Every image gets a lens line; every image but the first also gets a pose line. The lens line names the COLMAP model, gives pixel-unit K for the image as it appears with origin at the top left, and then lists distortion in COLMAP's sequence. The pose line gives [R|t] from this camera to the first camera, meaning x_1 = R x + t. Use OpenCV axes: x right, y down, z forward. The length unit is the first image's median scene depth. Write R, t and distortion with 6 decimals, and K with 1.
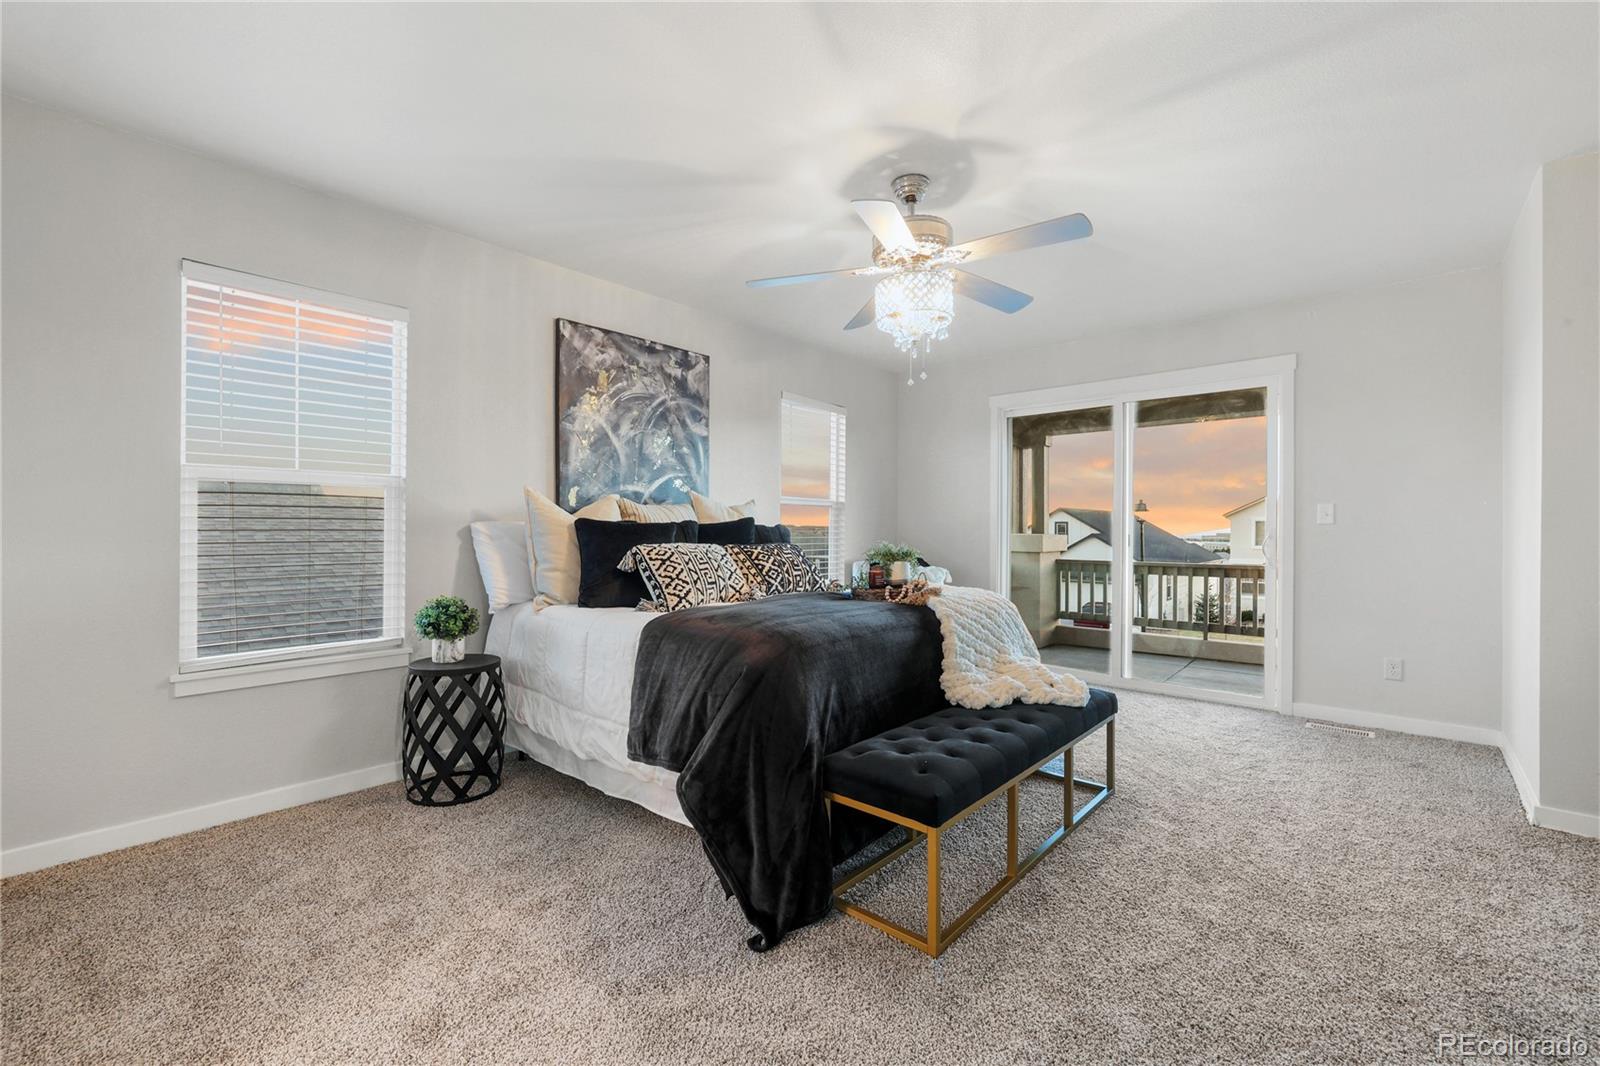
lens RADIAL K [[673.9, 0, 794.3], [0, 673.9, 532.1], [0, 0, 1]] dist [-0.004920, 0.000461]
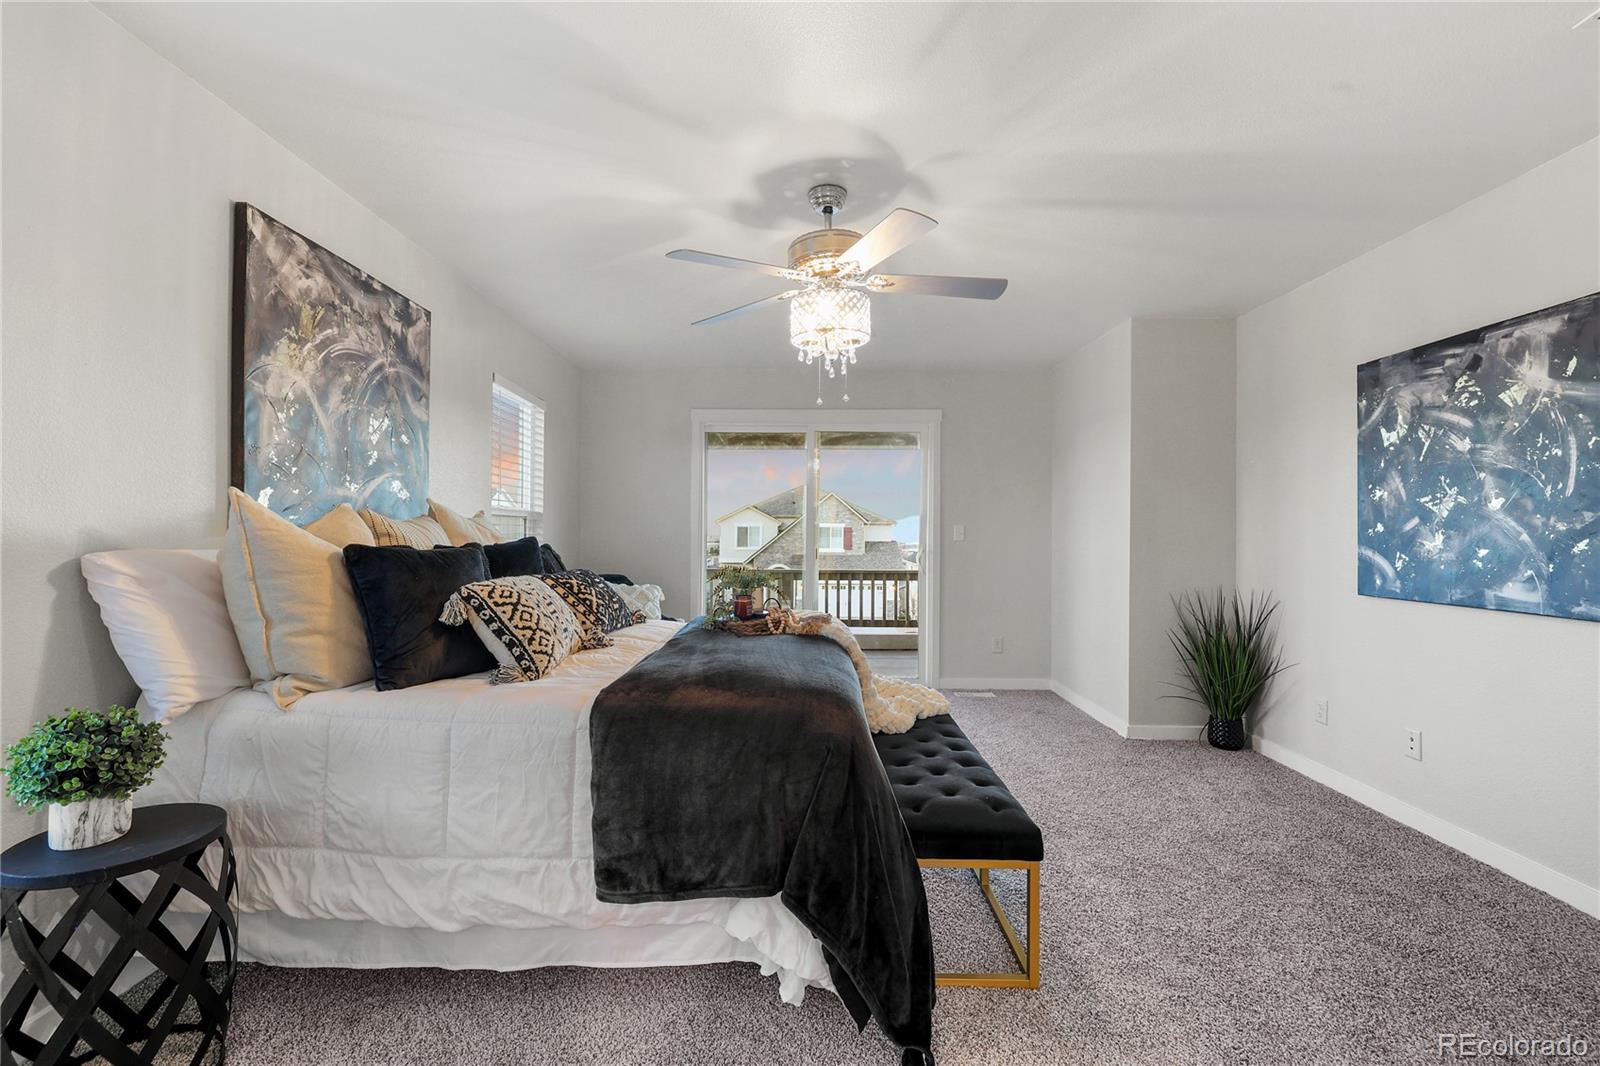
lens RADIAL K [[673.9, 0, 795.8], [0, 673.9, 529.9], [0, 0, 1]] dist [-0.004920, 0.000461]
pose [[0.753649, 0.005323, 0.657256, -0.358254], [-0.001186, 0.999977, -0.006738, -0.026042], [-0.657276, 0.004298, 0.753638, 0.229923]]
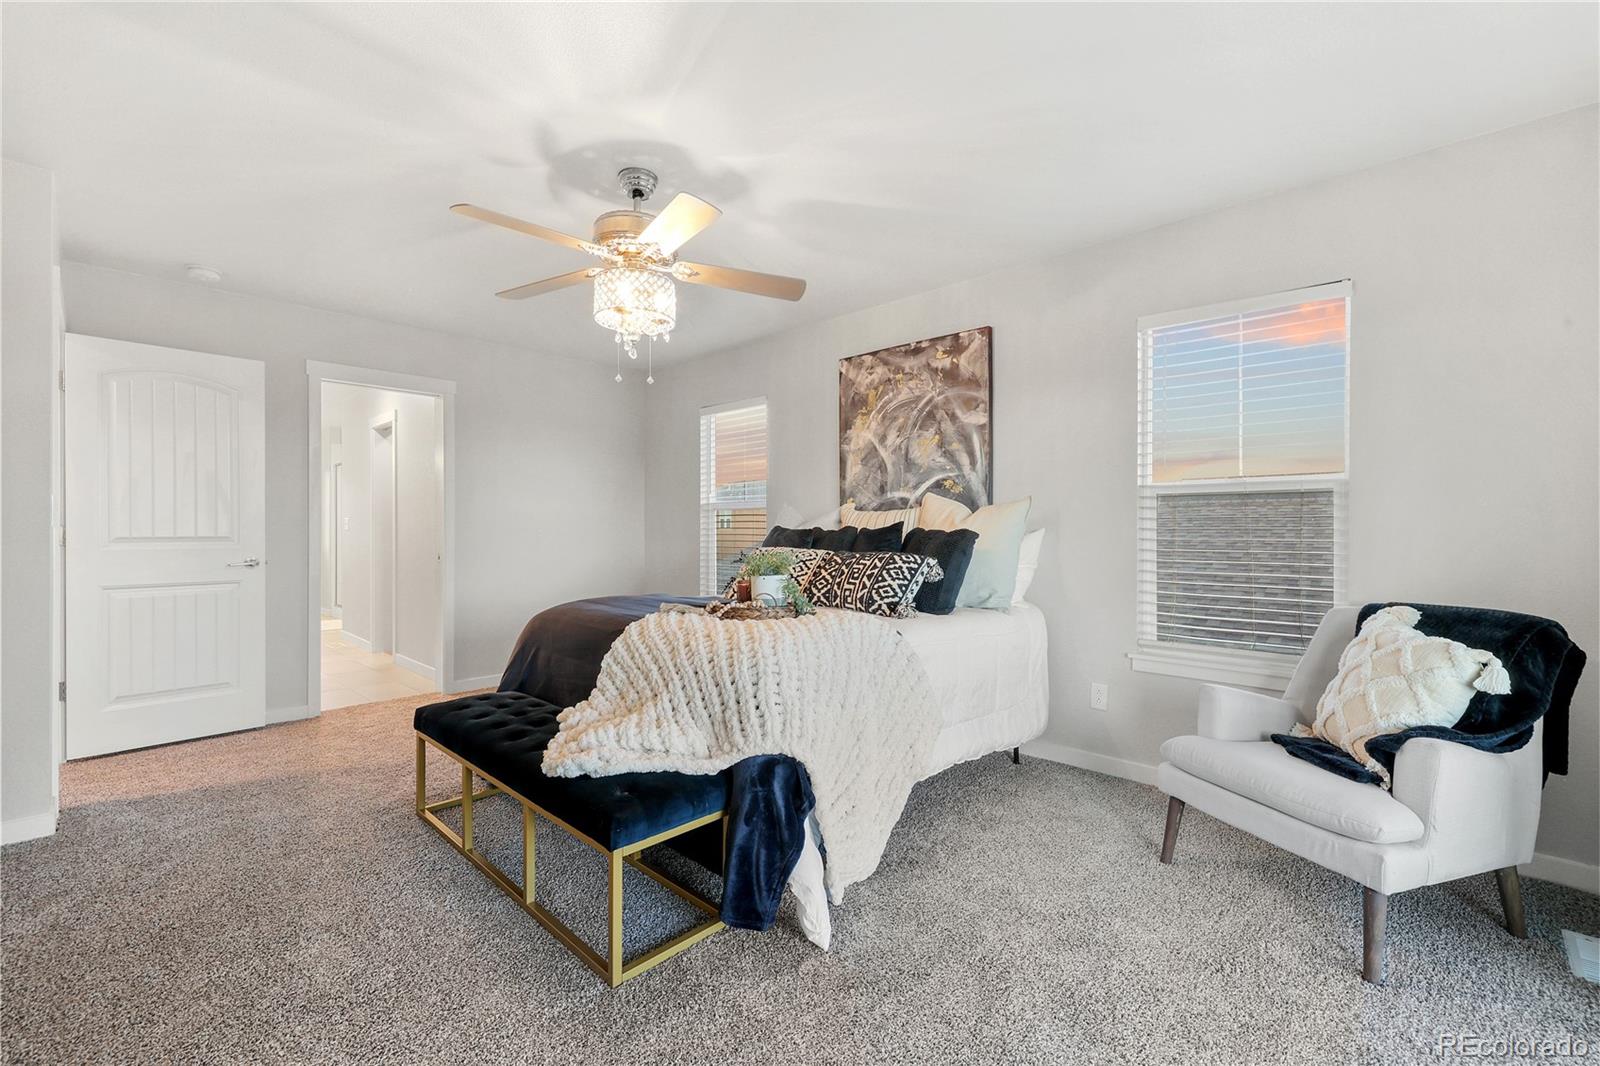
lens RADIAL K [[673.9, 0, 799.0], [0, 673.9, 531.8], [0, 0, 1]] dist [-0.004920, 0.000461]
pose [[-0.025849, 0.002914, -0.999662, 0.833856], [-0.000753, 0.999995, 0.002934, -0.011906], [0.999666, 0.000829, -0.025847, 0.926291]]
